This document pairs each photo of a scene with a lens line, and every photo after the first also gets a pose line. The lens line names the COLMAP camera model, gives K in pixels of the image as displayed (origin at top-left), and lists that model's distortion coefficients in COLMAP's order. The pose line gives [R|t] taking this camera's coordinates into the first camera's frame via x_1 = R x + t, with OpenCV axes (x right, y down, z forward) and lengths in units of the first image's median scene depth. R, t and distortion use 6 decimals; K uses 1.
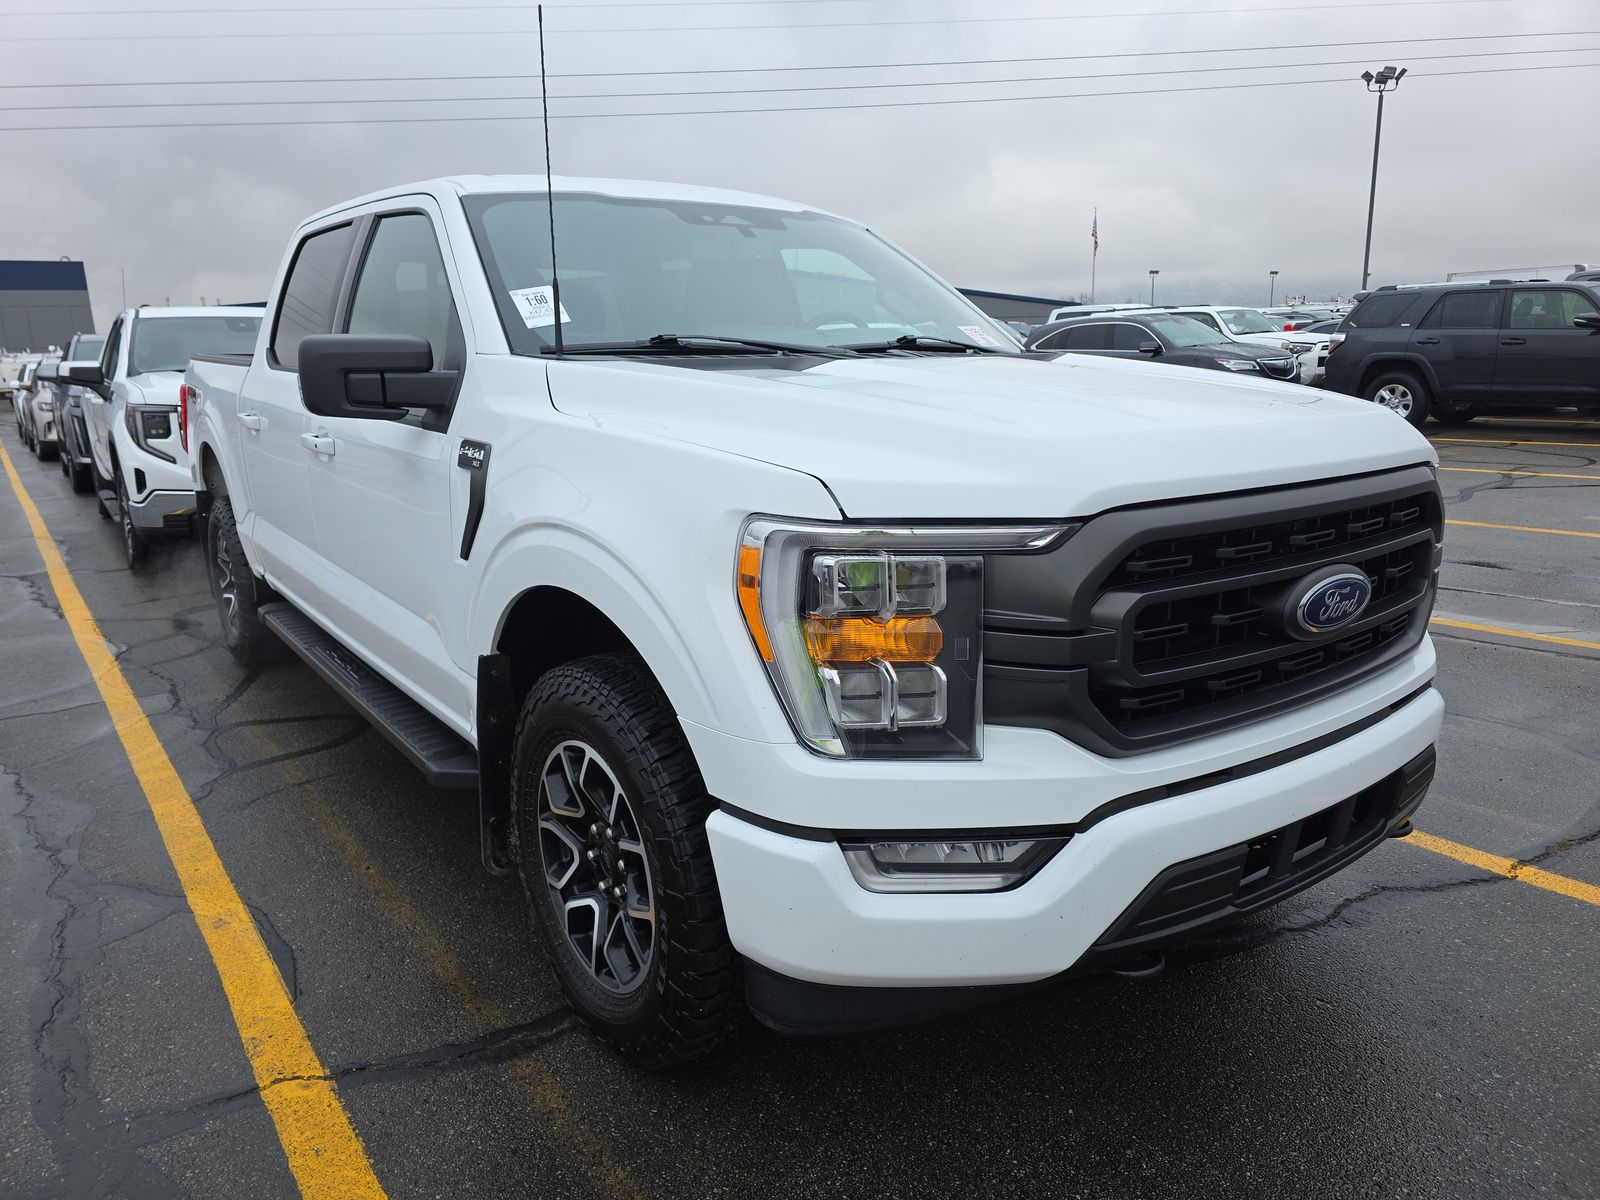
lens RADIAL K [[1052.5, 0, 800.0], [0, 1052.5, 600.0], [0, 0, 1]] dist [0.048770, -0.043443]
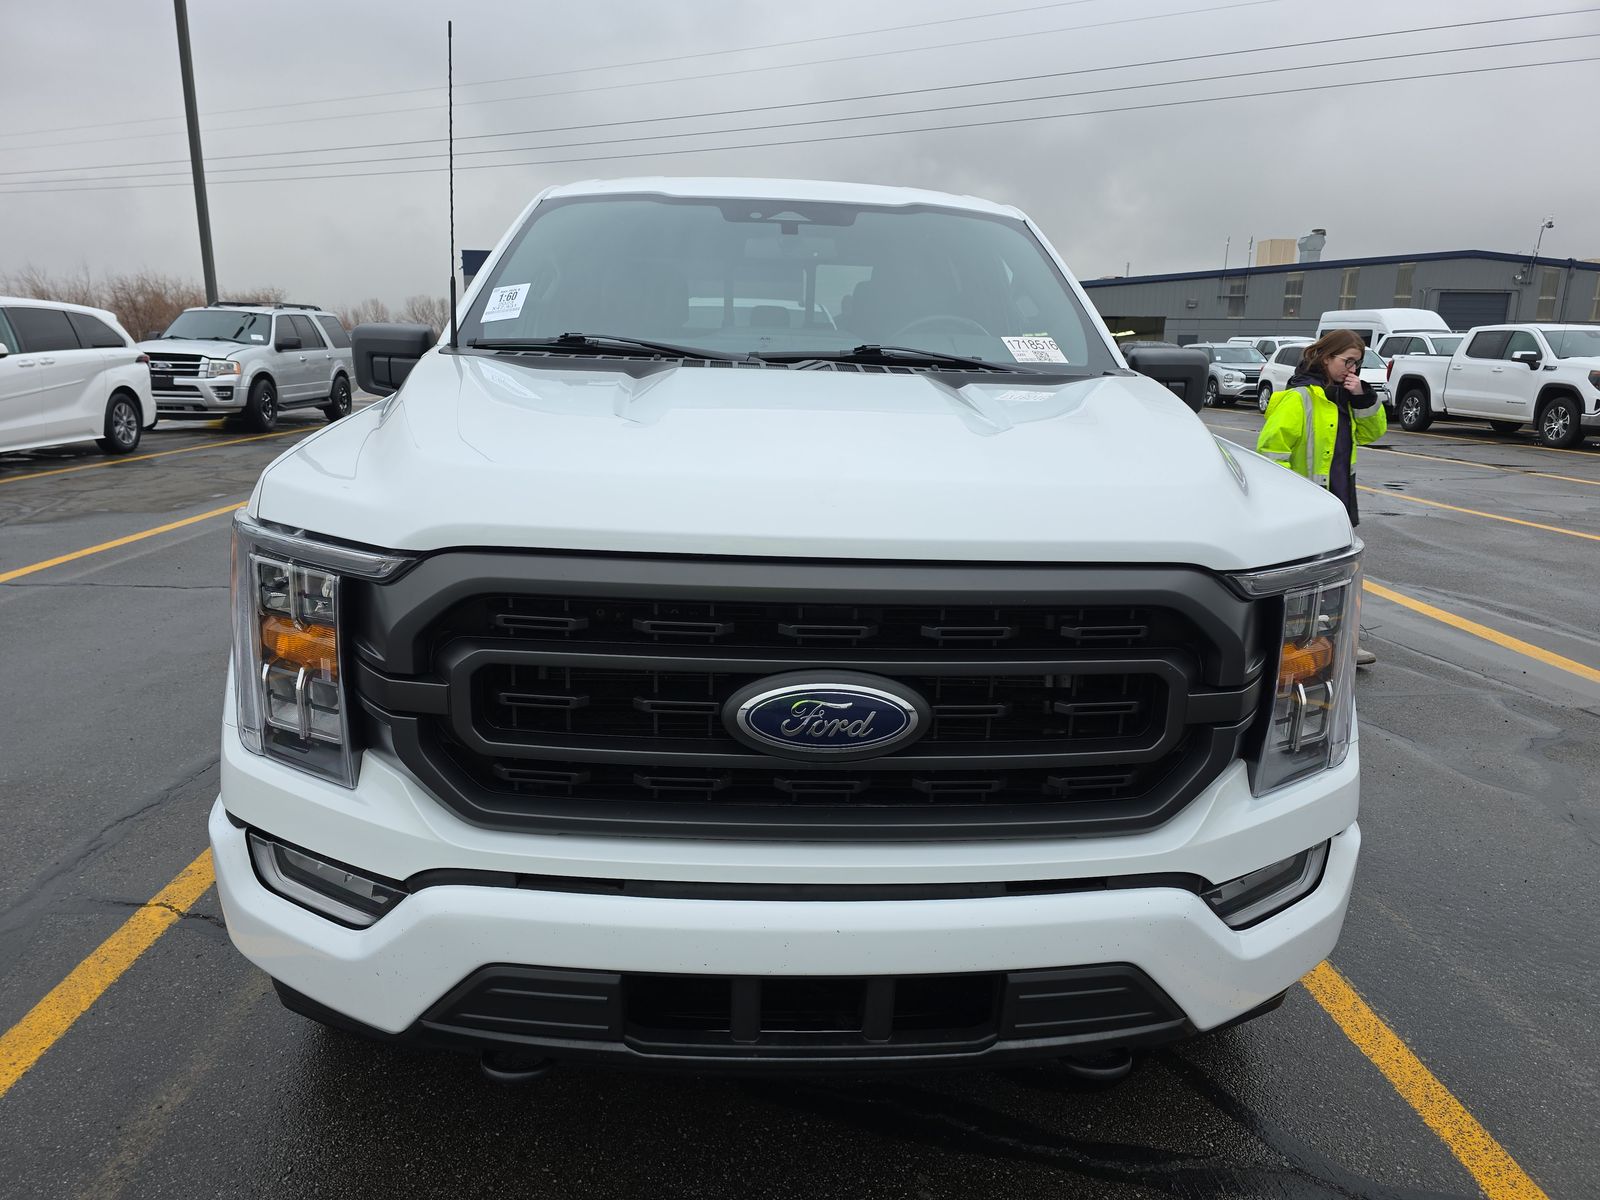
lens RADIAL K [[1052.5, 0, 800.0], [0, 1052.5, 600.0], [0, 0, 1]] dist [0.048770, -0.043443]
pose [[0.835153, 0.167635, -0.523849, 0.835433], [-0.163010, 0.985071, 0.055348, -0.115451], [0.525306, 0.039168, 0.850011, 0.330041]]
